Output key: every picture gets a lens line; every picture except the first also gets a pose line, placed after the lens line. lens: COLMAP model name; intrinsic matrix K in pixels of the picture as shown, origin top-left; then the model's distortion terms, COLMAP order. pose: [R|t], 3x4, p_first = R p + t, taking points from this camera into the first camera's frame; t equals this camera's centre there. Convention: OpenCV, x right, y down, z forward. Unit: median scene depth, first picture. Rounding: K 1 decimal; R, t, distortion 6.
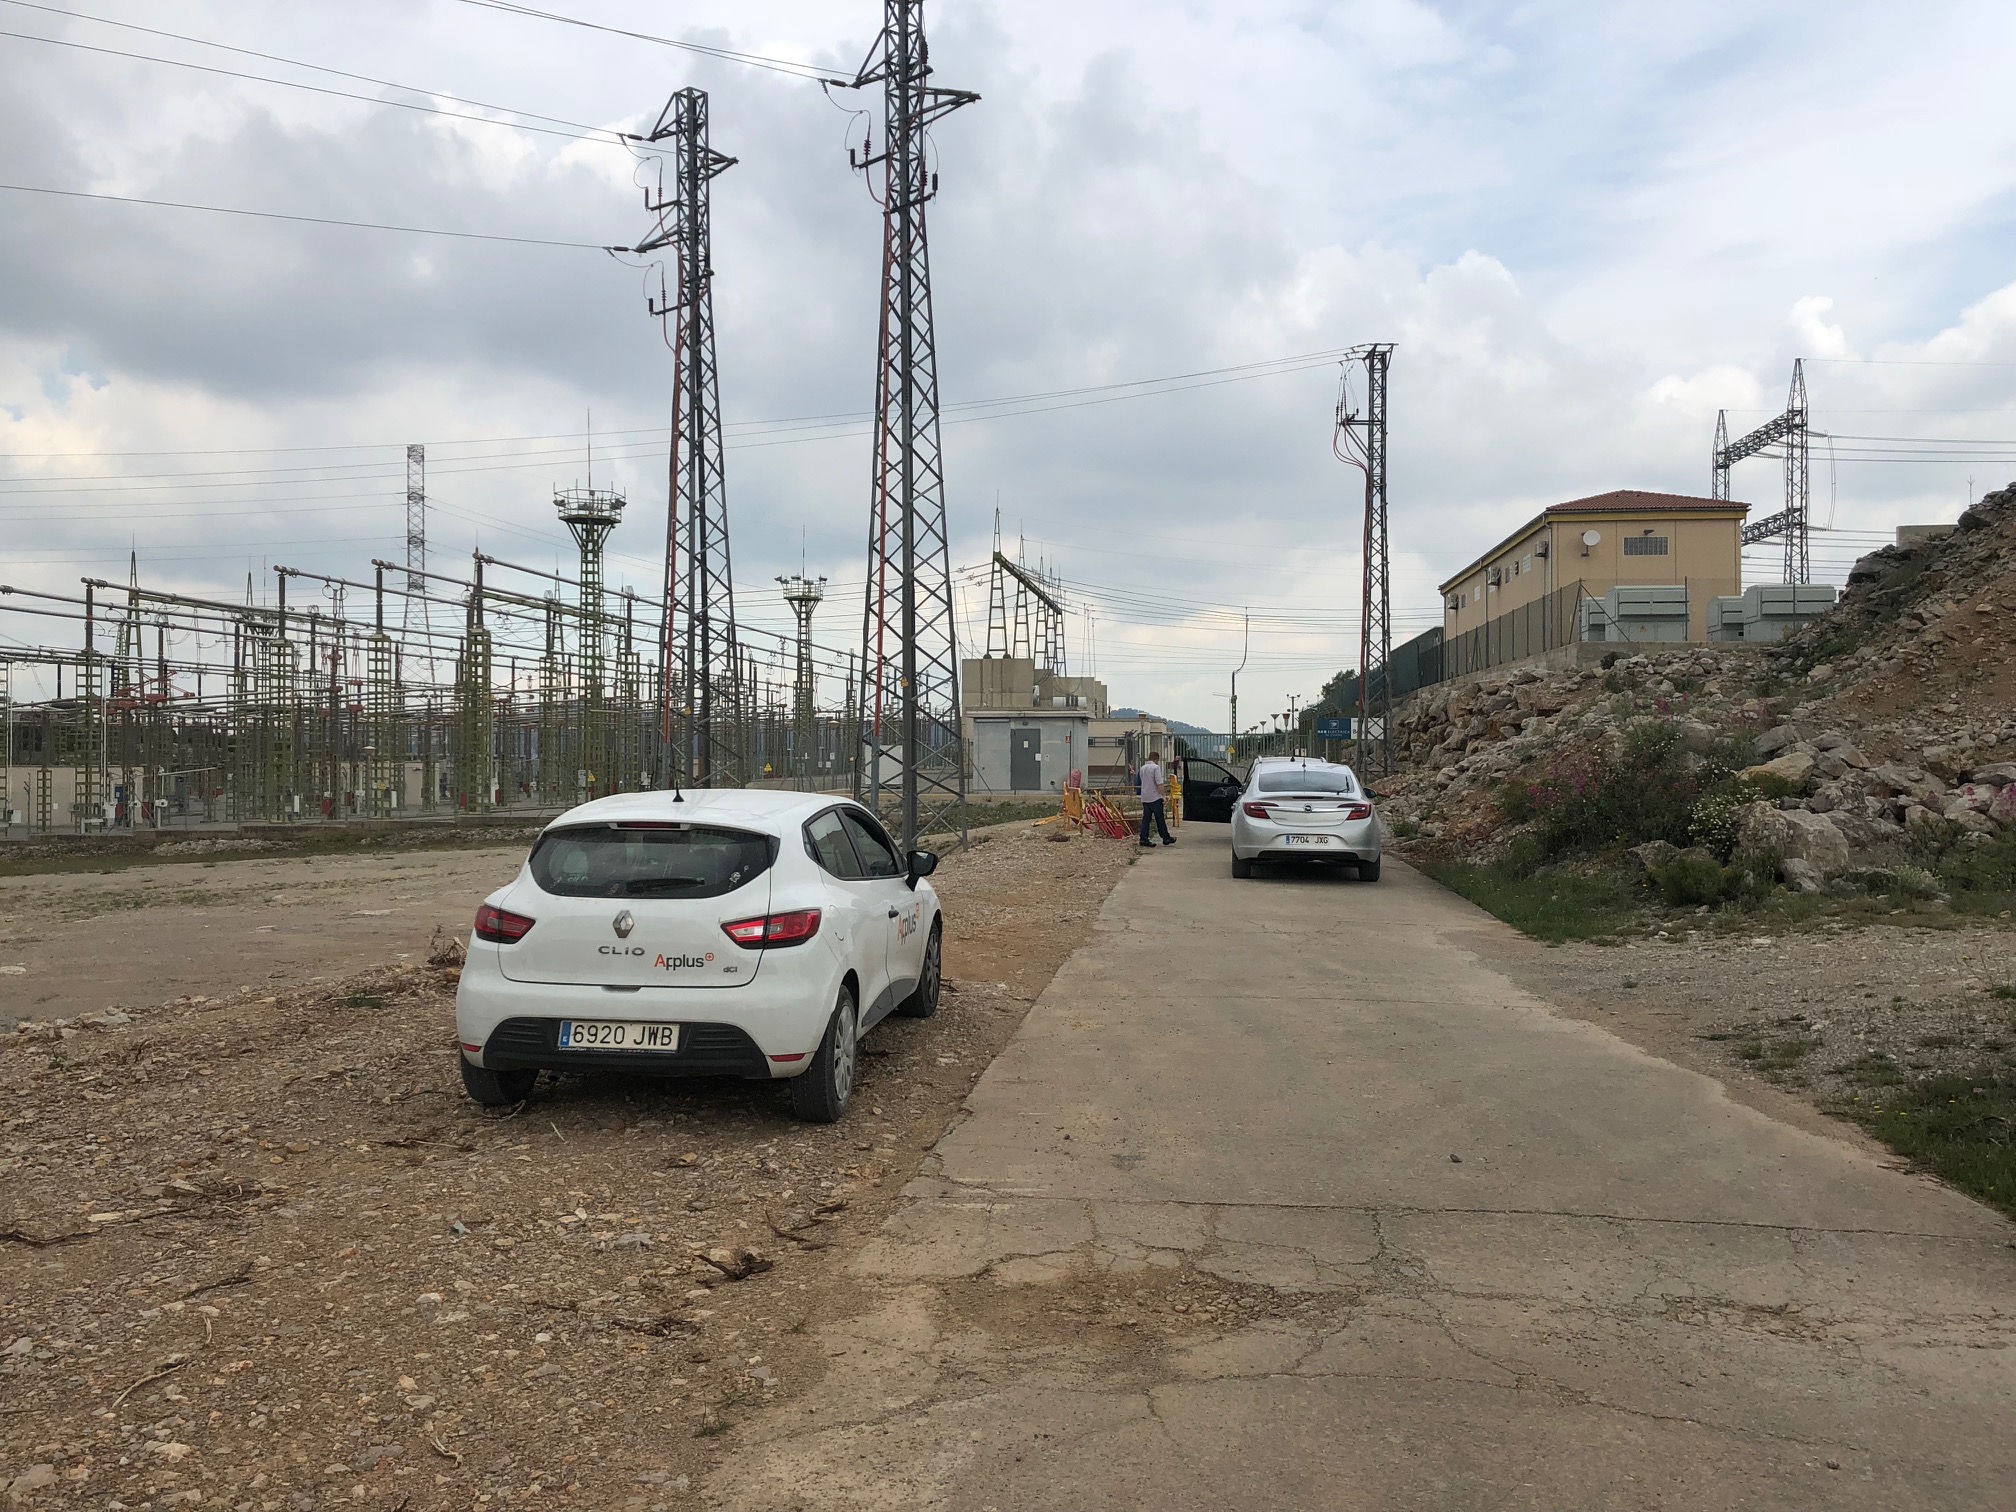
lens RADIAL K [[1682.3, 0, 1008.0], [0, 1682.3, 756.0], [0, 0, 1]] dist [0.047324, -0.056650]
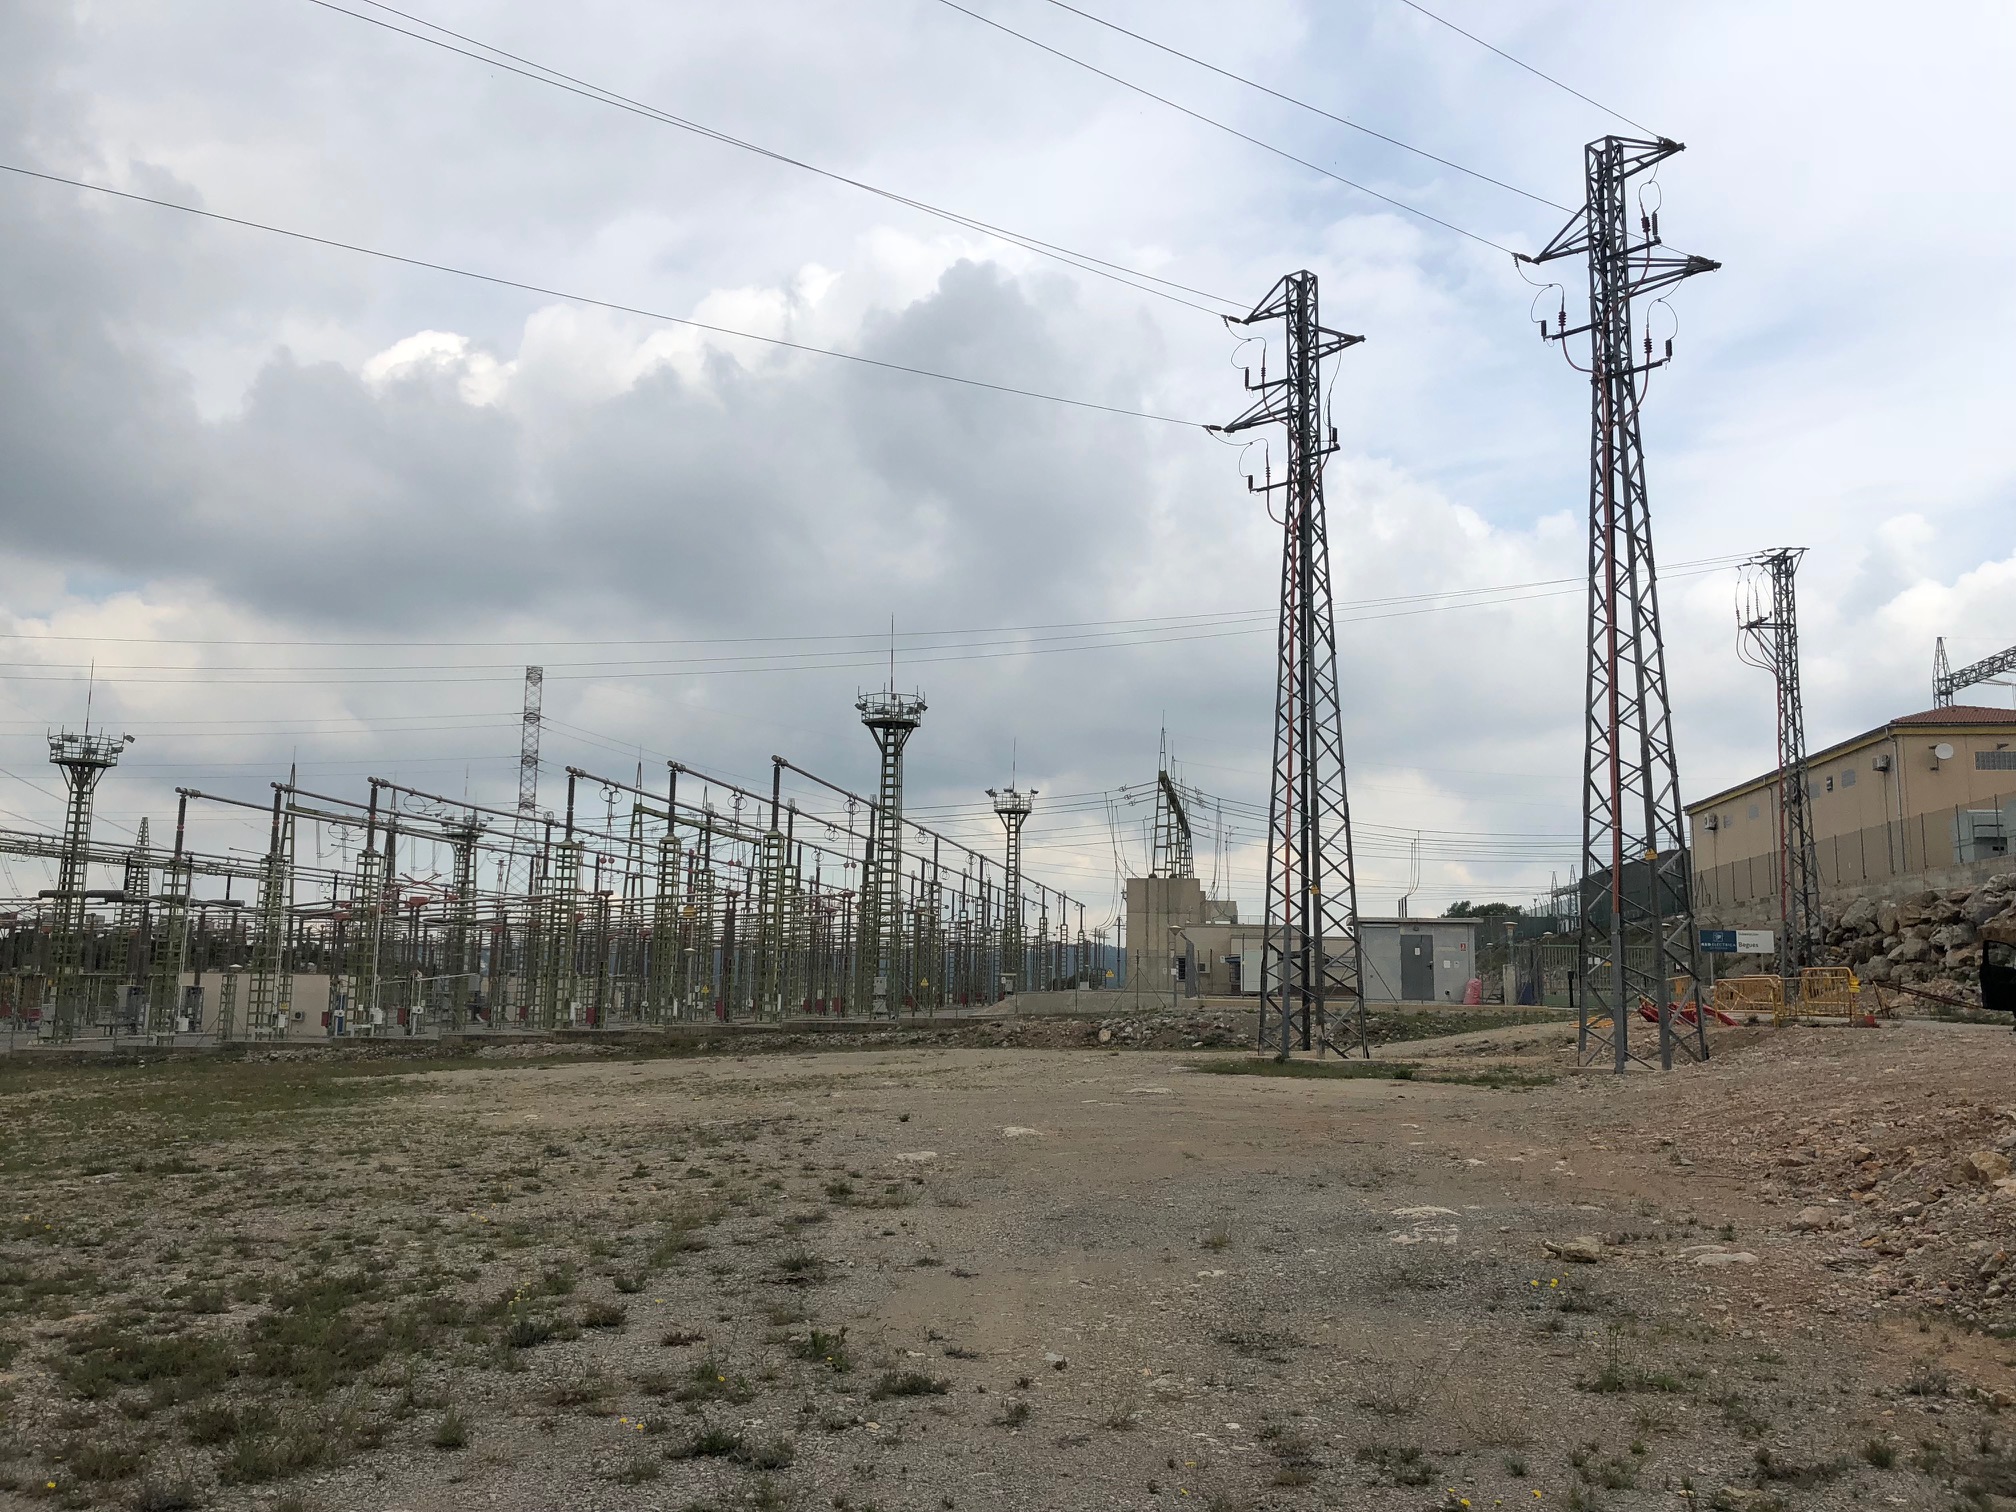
lens RADIAL K [[1682.3, 0, 1008.0], [0, 1682.3, 756.0], [0, 0, 1]] dist [0.047324, -0.056650]
pose [[0.999889, 0.011852, -0.009060, -0.167548], [-0.012988, 0.990378, -0.137778, 0.014280], [0.007340, 0.137880, 0.990422, 0.022570]]
